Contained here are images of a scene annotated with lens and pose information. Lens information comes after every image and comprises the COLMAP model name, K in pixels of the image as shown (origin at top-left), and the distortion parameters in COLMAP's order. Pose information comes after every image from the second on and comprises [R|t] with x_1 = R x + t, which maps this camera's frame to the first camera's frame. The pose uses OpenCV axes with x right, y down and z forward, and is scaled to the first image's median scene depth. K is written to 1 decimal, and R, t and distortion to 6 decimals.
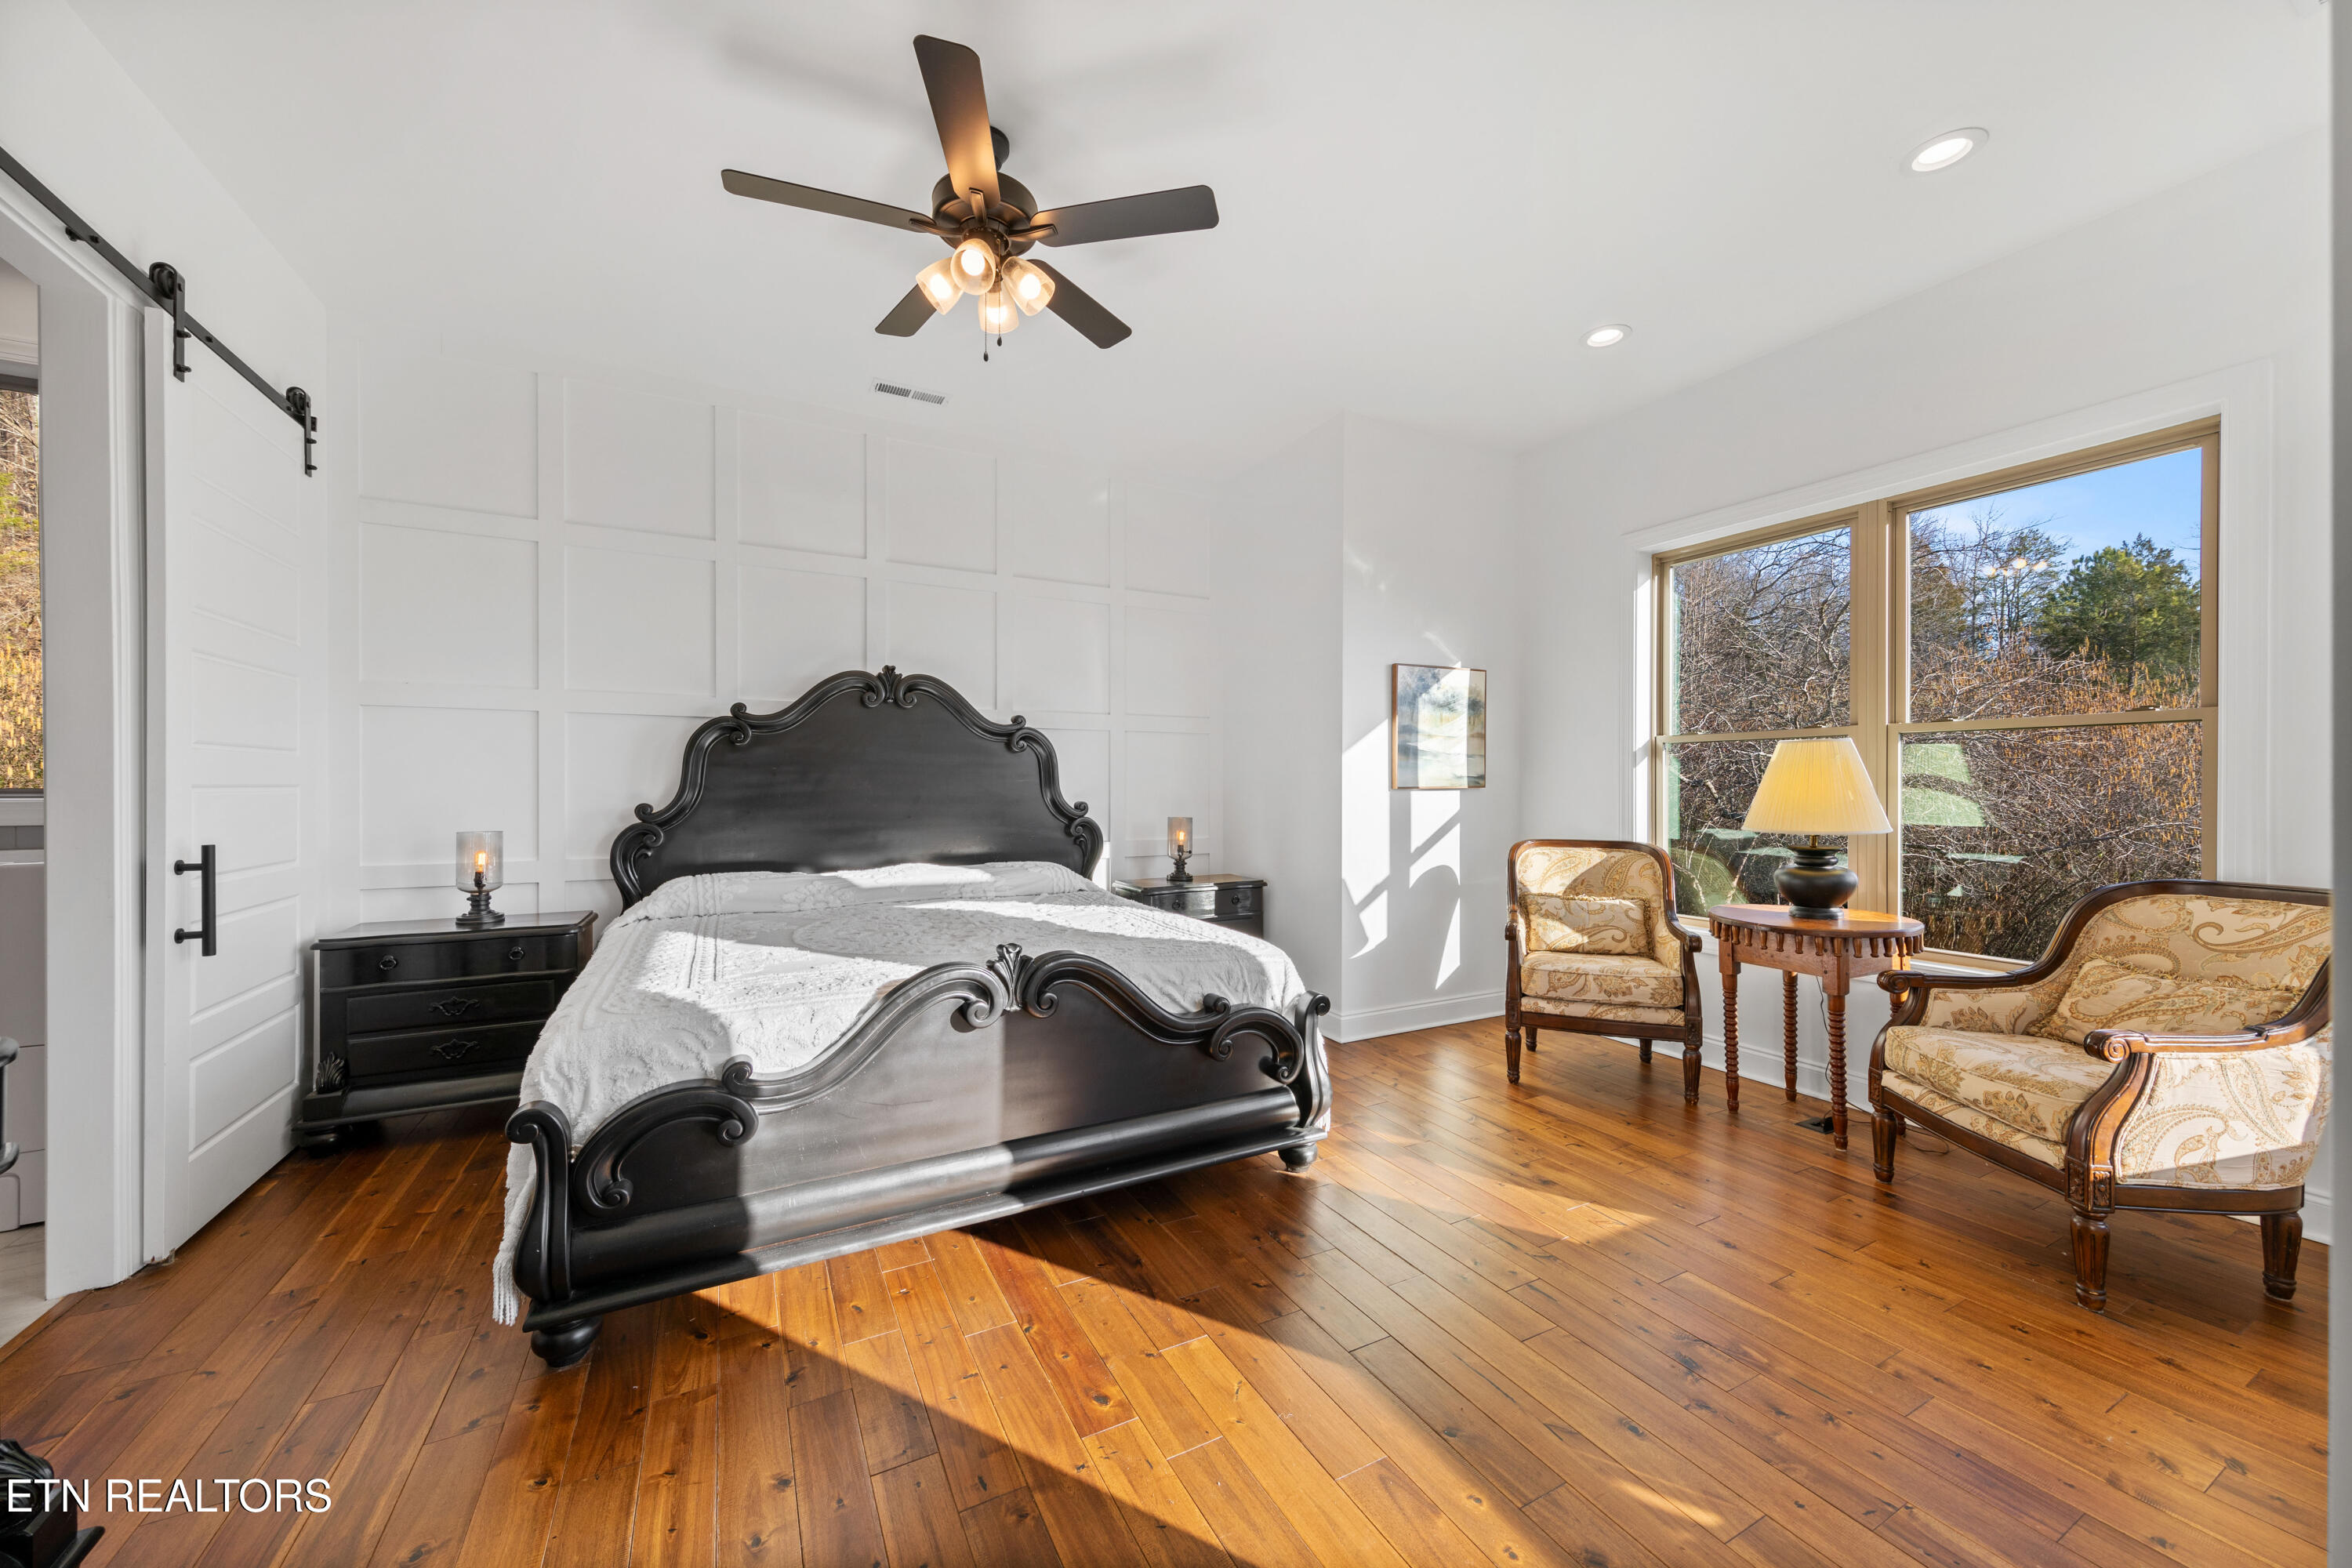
lens RADIAL K [[846.5, 0, 1181.3], [0, 846.5, 785.8], [0, 0, 1]] dist [0.001863, 0.000081]
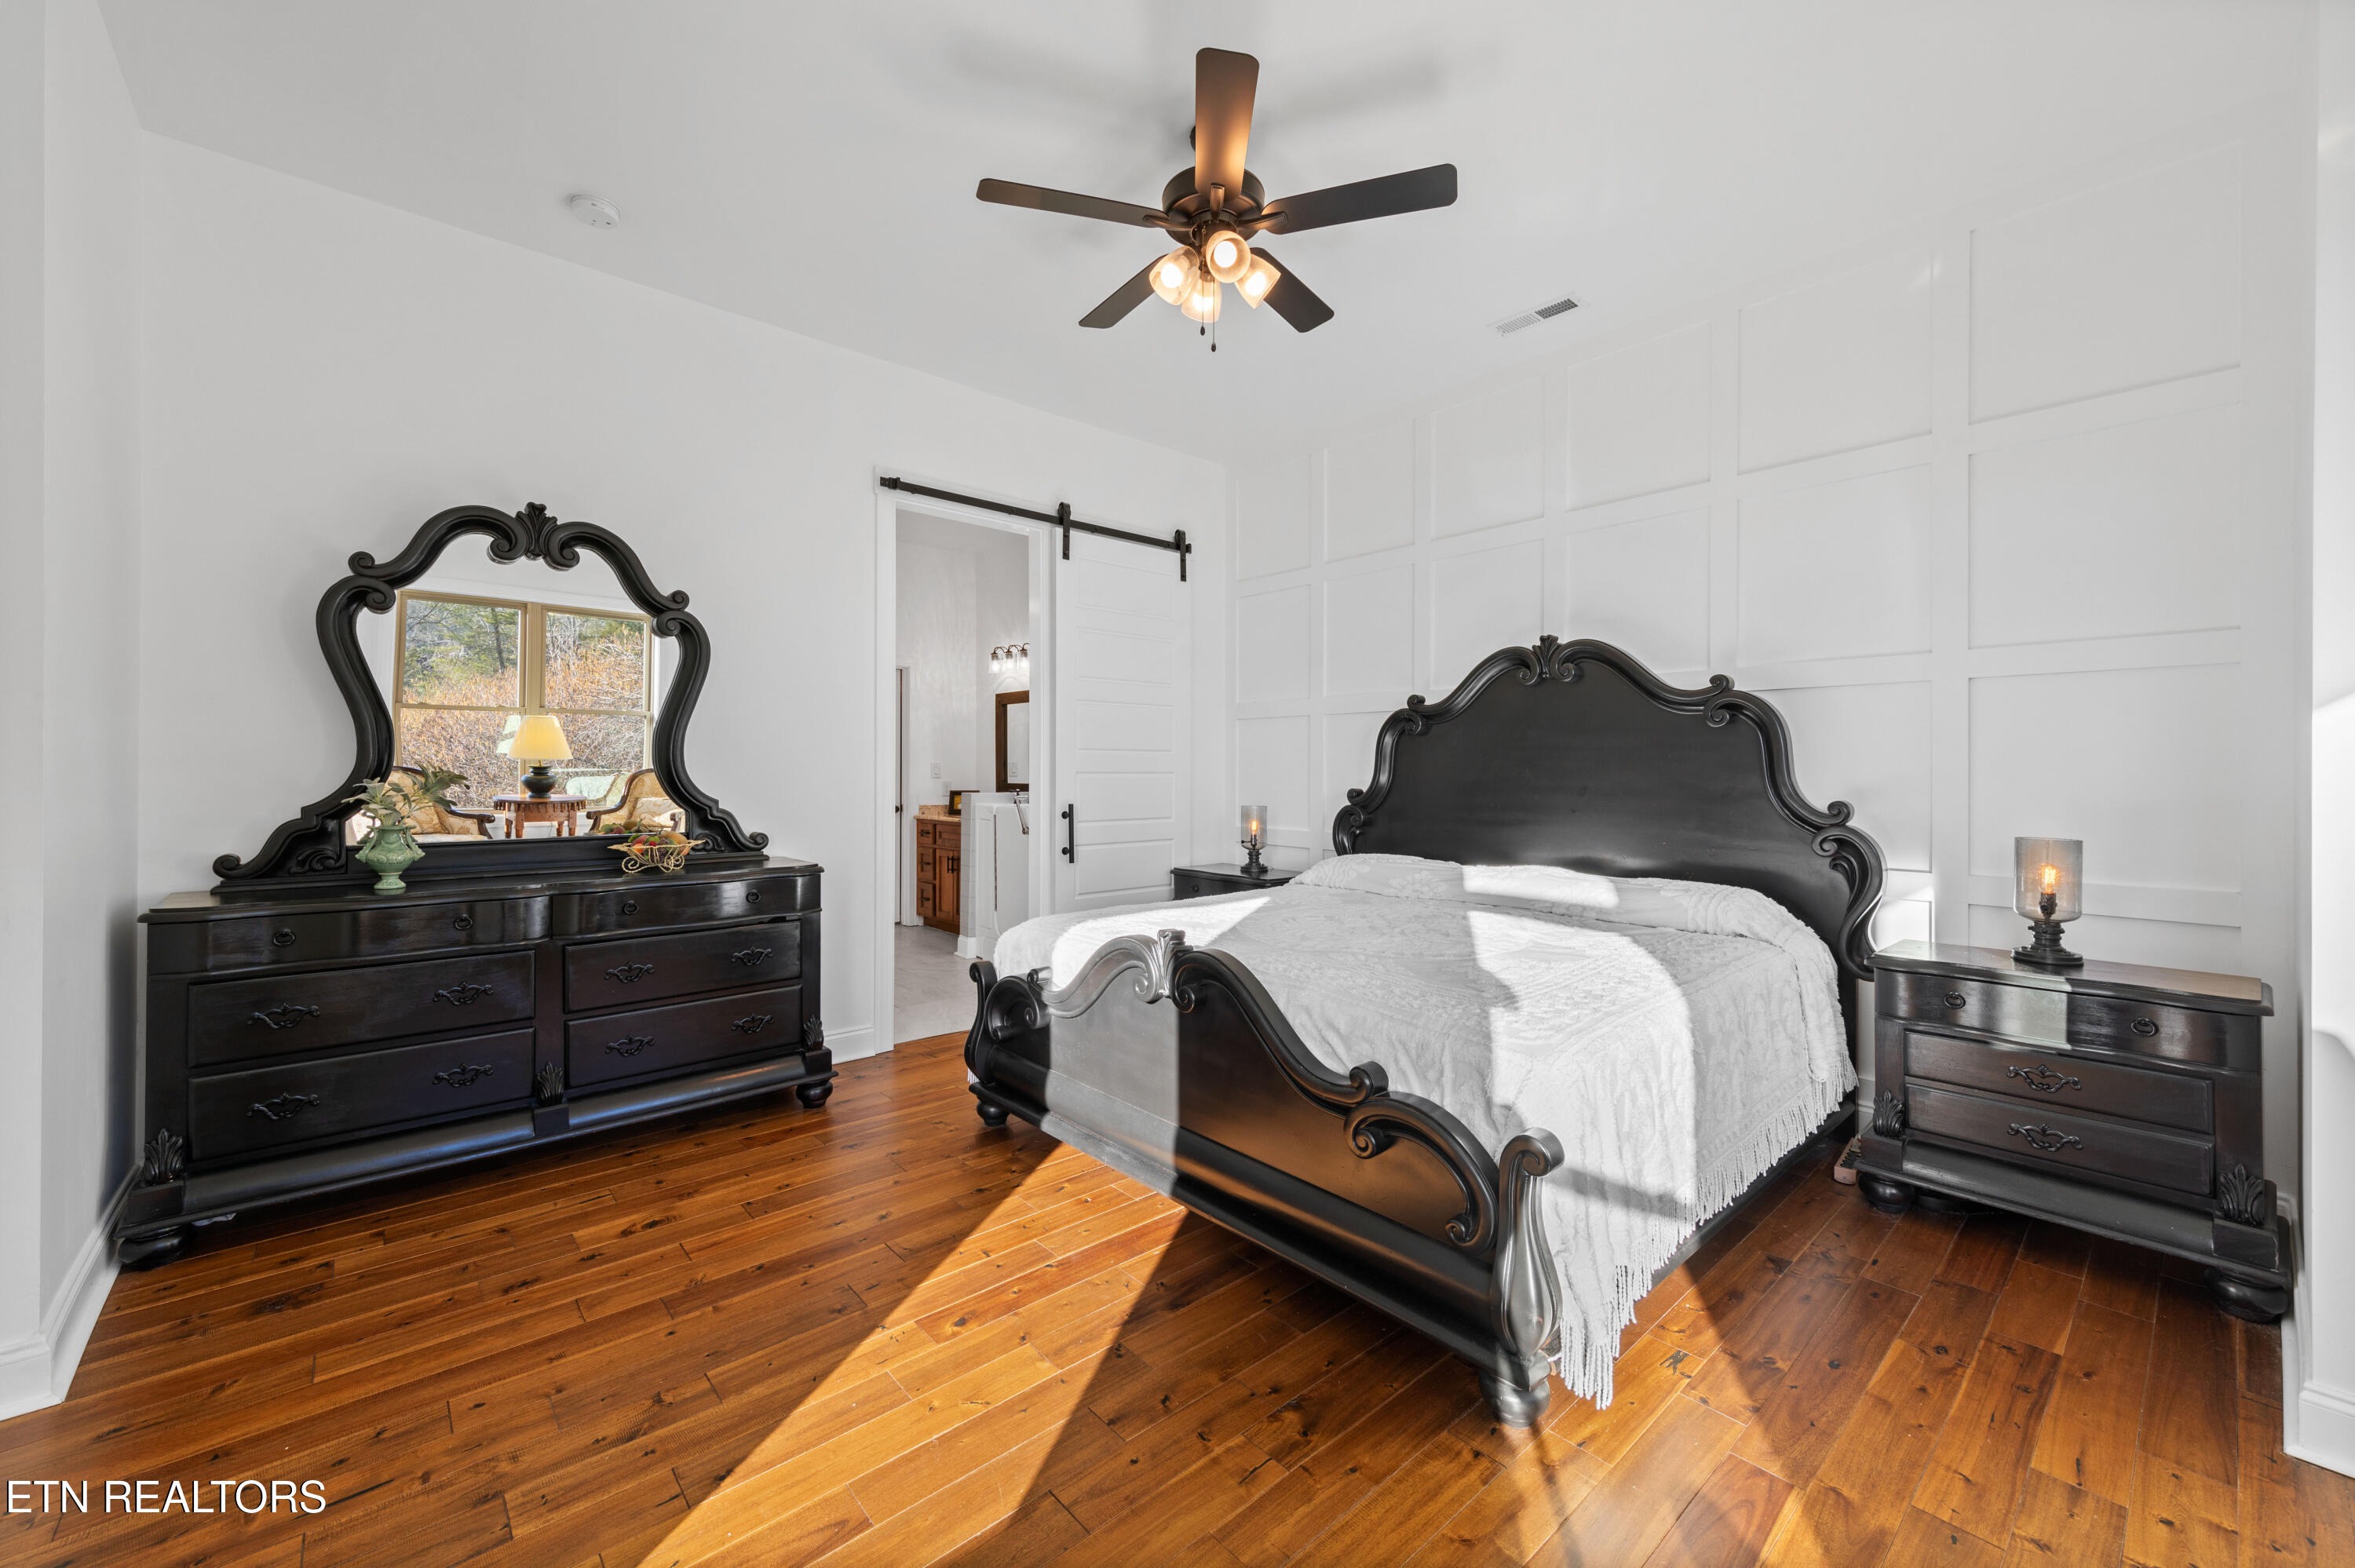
lens RADIAL K [[918.6, 0, 1180.2], [0, 918.6, 770.7], [0, 0, 1]] dist [0.000415, -0.000032]
pose [[0.225724, 0.000158, -0.974191, 0.687702], [-0.002599, 0.999997, -0.000440, -0.002923], [0.974188, 0.002631, 0.225724, 0.599741]]
